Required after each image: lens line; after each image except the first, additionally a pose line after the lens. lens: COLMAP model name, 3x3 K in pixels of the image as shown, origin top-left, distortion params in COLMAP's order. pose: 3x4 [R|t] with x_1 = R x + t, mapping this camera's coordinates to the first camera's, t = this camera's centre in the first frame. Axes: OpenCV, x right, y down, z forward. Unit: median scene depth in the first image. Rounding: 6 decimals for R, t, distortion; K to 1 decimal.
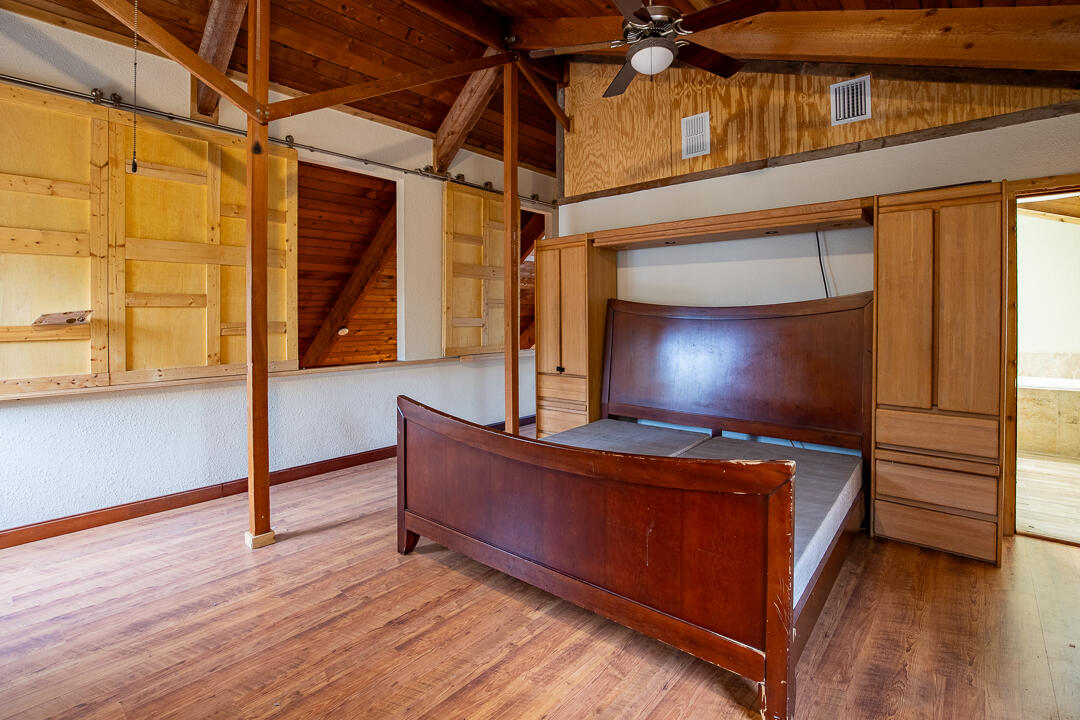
lens RADIAL K [[523.1, 0, 541.1], [0, 523.1, 317.1], [0, 0, 1]] dist [-0.030374, 0.002233]
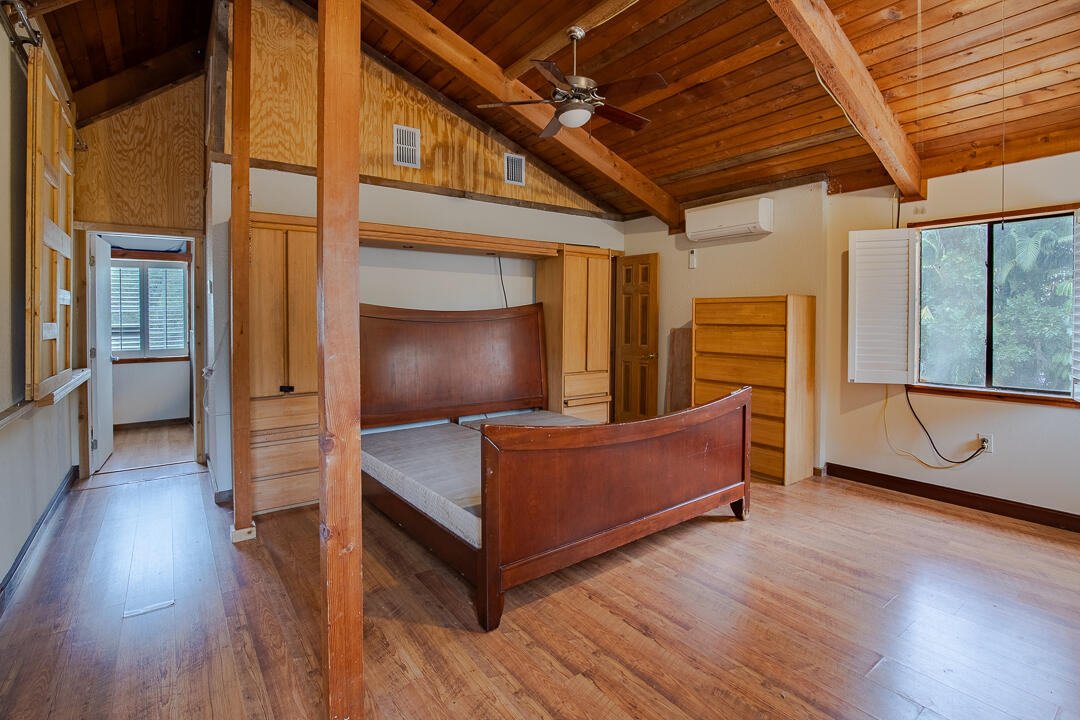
lens RADIAL K [[505.8, 0, 547.2], [0, 505.8, 326.6], [0, 0, 1]] dist [-0.028378, 0.000394]
pose [[0.214067, -0.018124, 0.976651, -0.761565], [0.001725, 0.999833, 0.018176, -0.004547], [-0.976817, -0.002206, 0.214063, 0.600960]]
